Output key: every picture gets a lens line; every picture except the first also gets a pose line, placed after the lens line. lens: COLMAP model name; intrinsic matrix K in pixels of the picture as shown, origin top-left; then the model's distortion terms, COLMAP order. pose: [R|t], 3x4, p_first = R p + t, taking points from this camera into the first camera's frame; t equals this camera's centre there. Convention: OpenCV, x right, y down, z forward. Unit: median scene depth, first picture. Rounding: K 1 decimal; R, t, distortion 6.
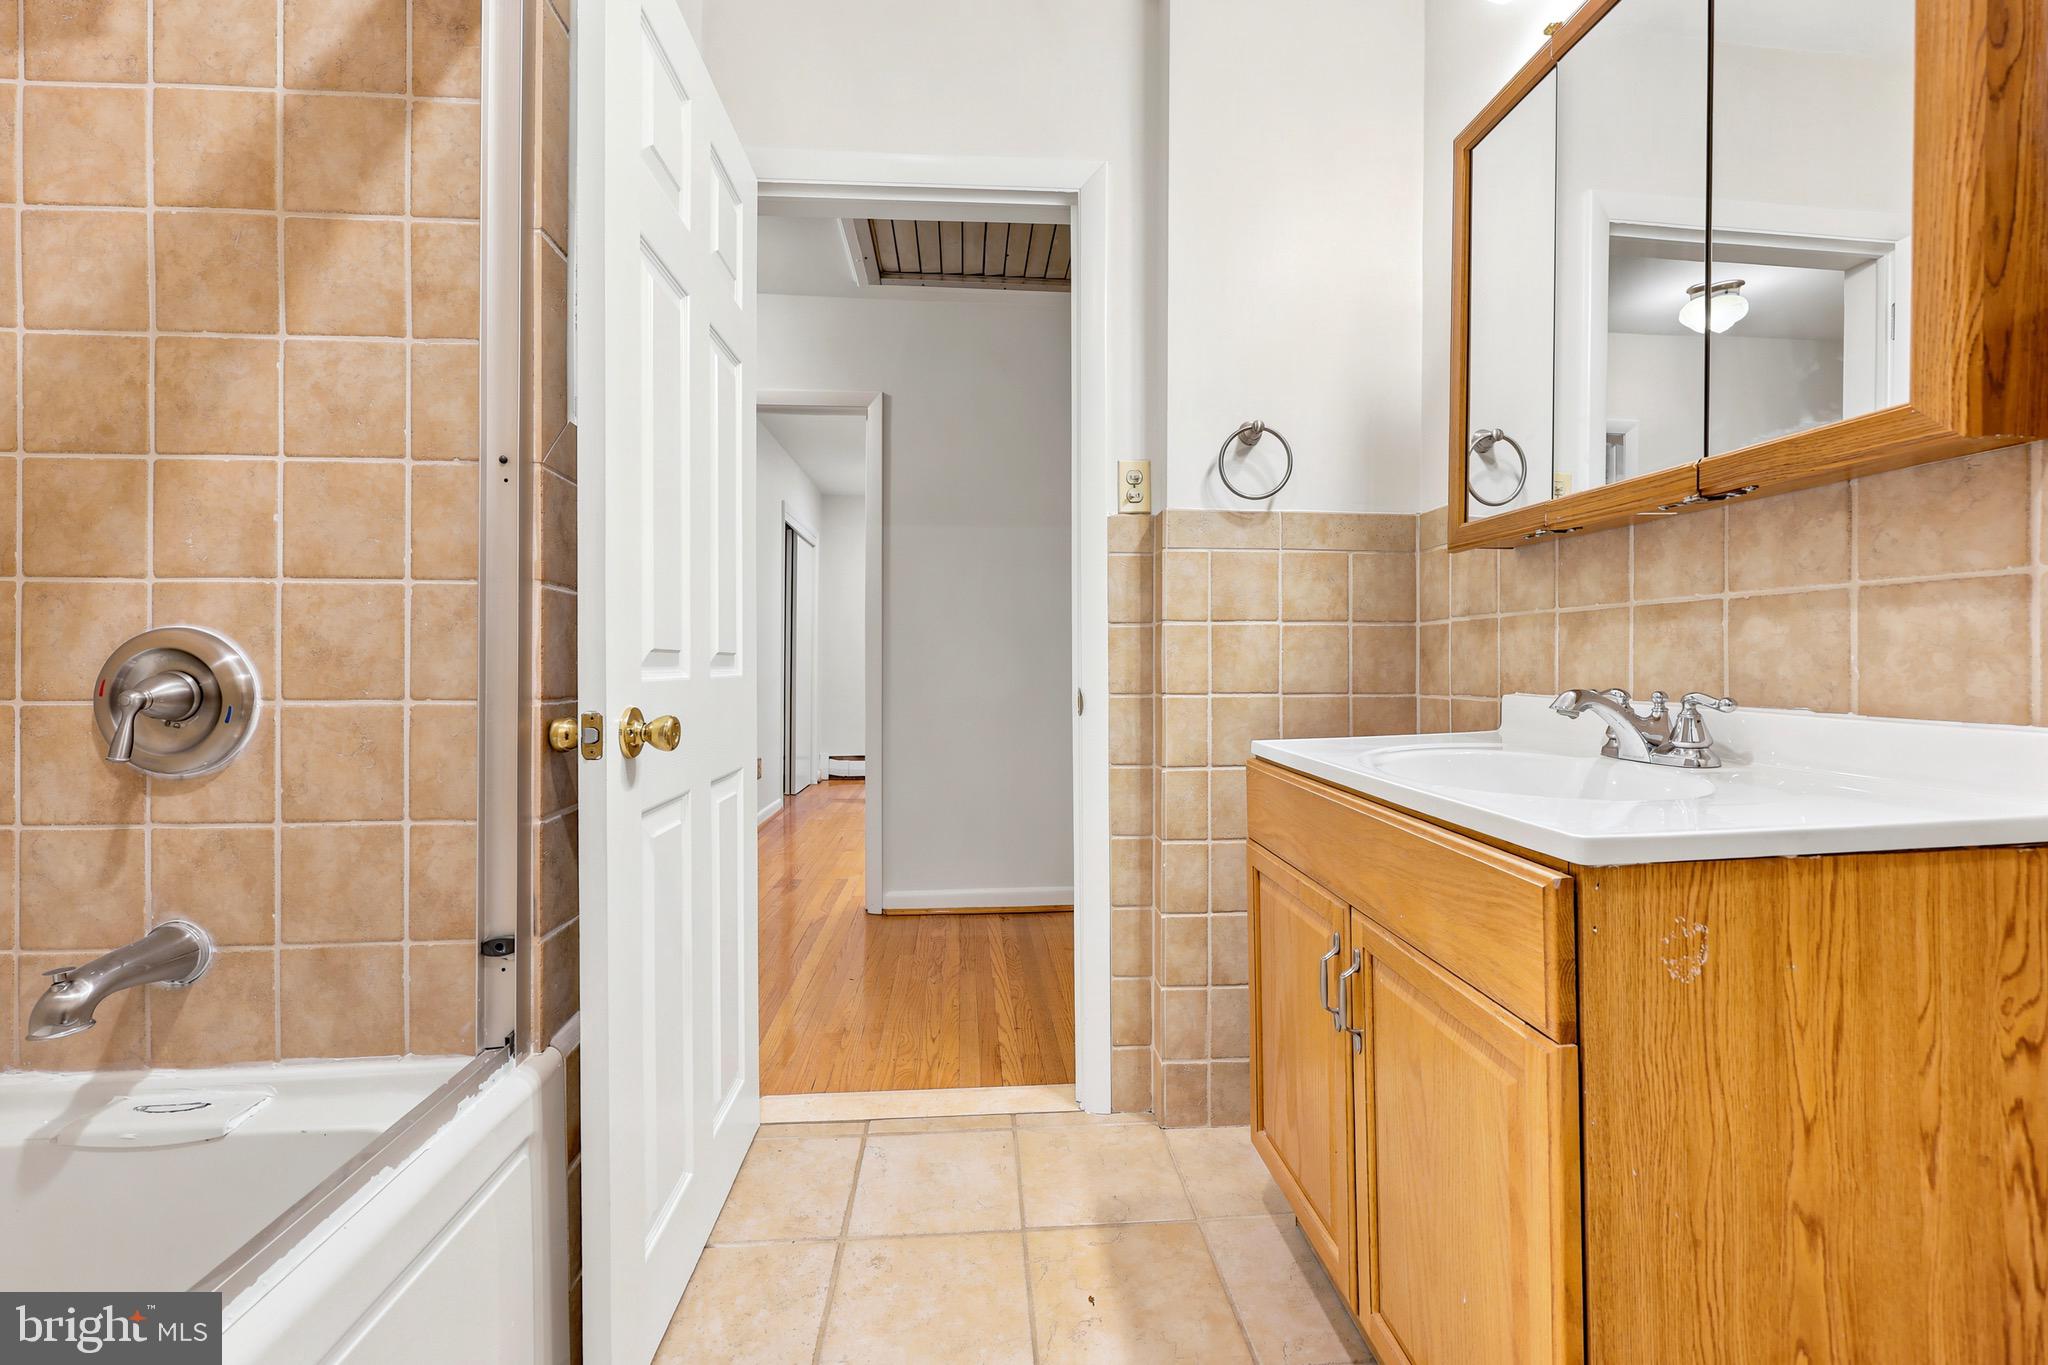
lens RADIAL K [[833.3, 0, 1027.7], [0, 833.3, 669.2], [0, 0, 1]] dist [-0.005207, -0.000670]
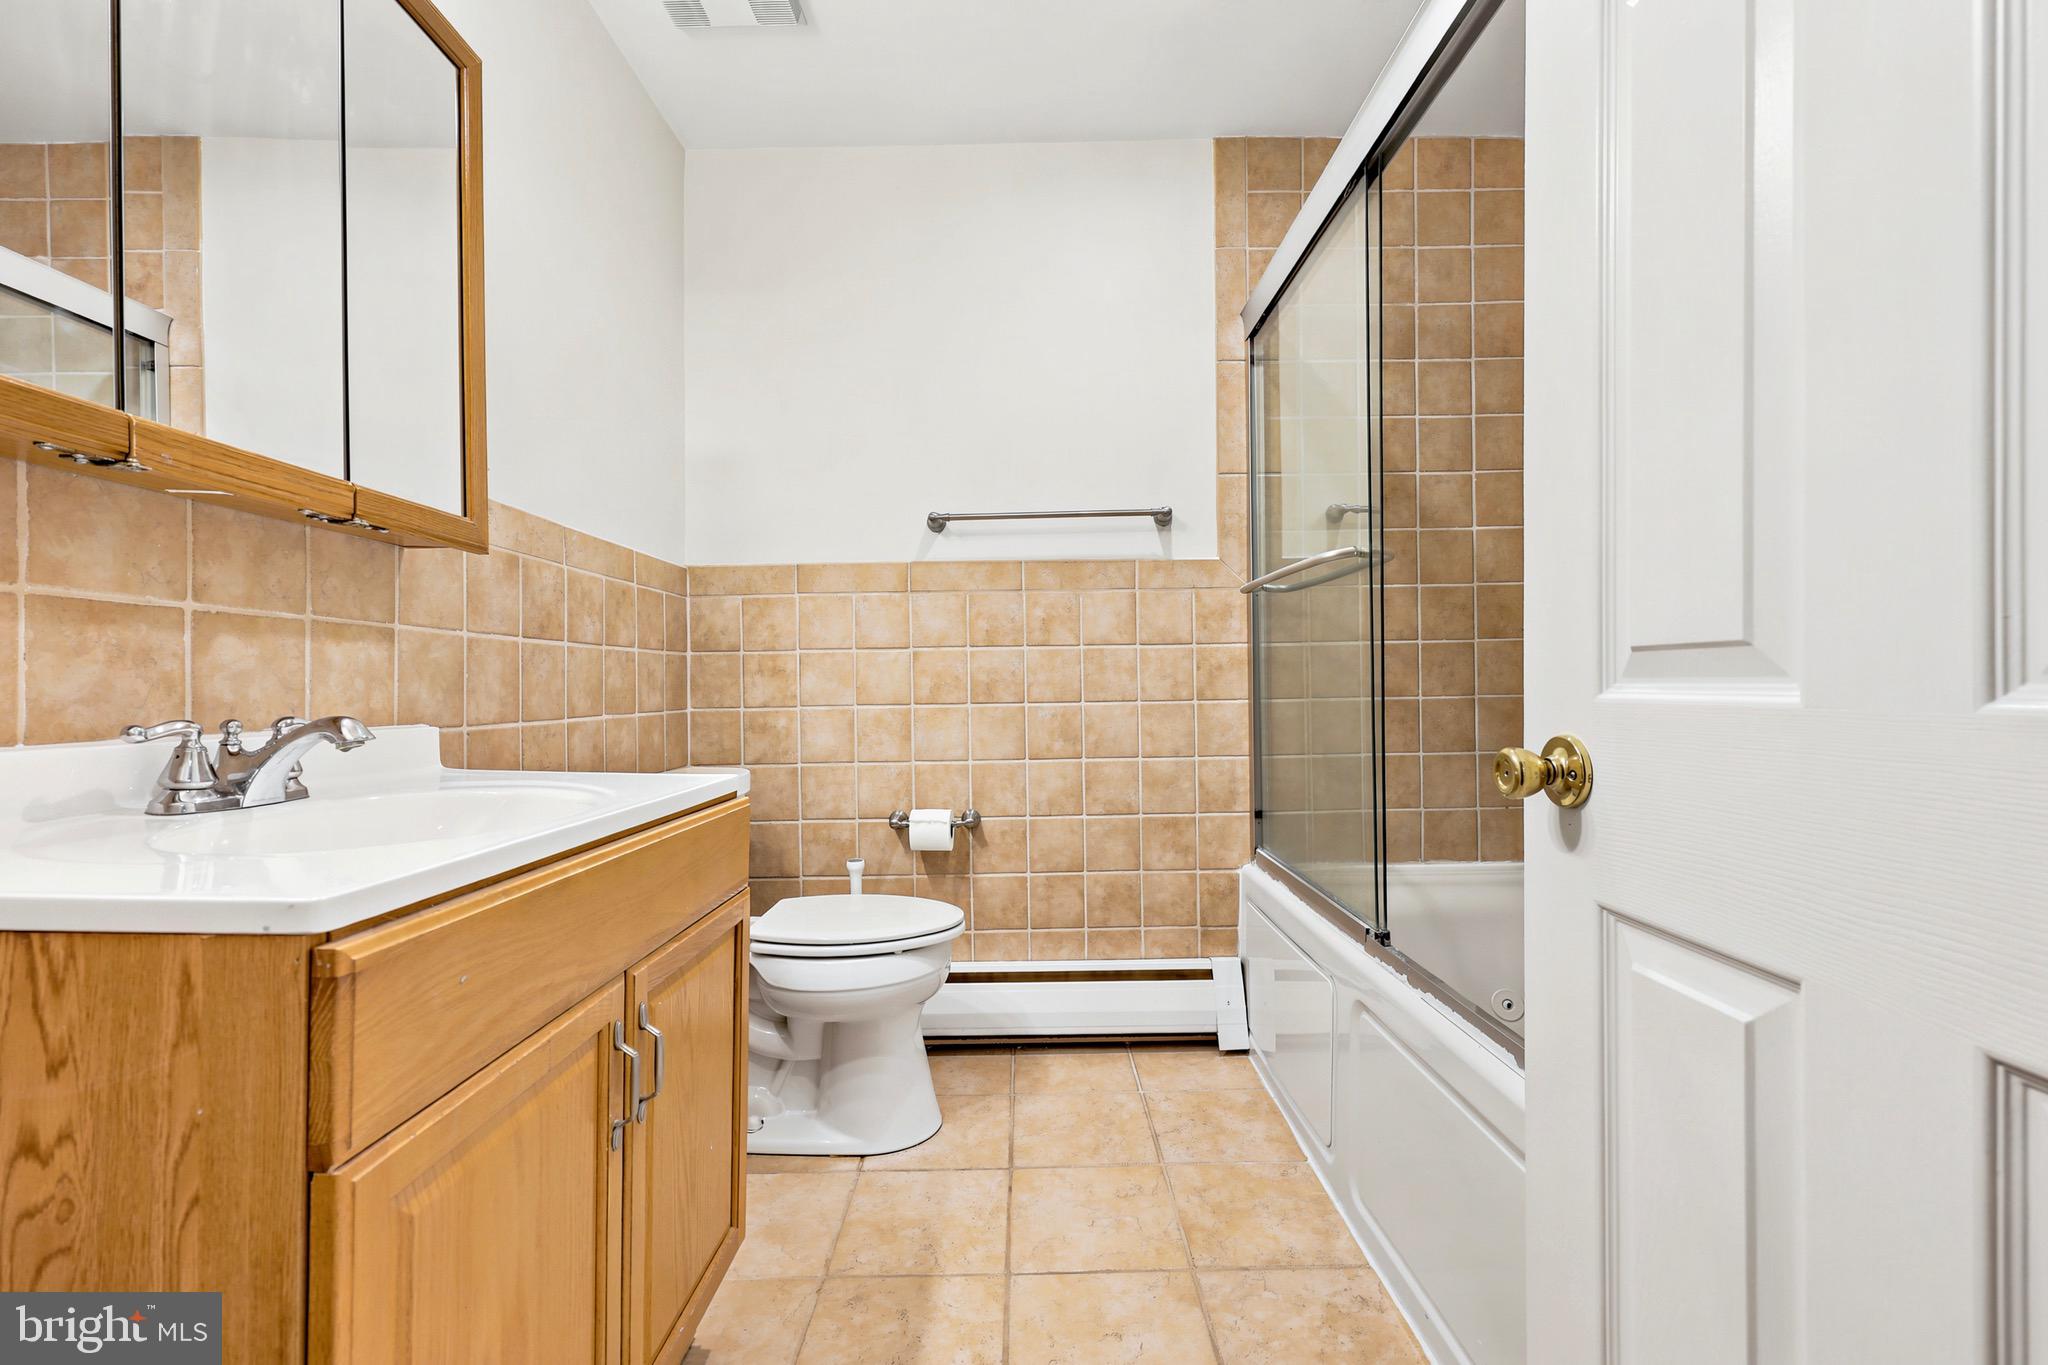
lens RADIAL K [[833.3, 0, 1023.7], [0, 833.3, 683.9], [0, 0, 1]] dist [-0.005207, -0.000670]
pose [[-0.997224, 0.006861, 0.074146, -0.074118], [0.007121, 0.999969, 0.003230, -0.005524], [-0.074122, 0.003749, -0.997242, 1.881085]]
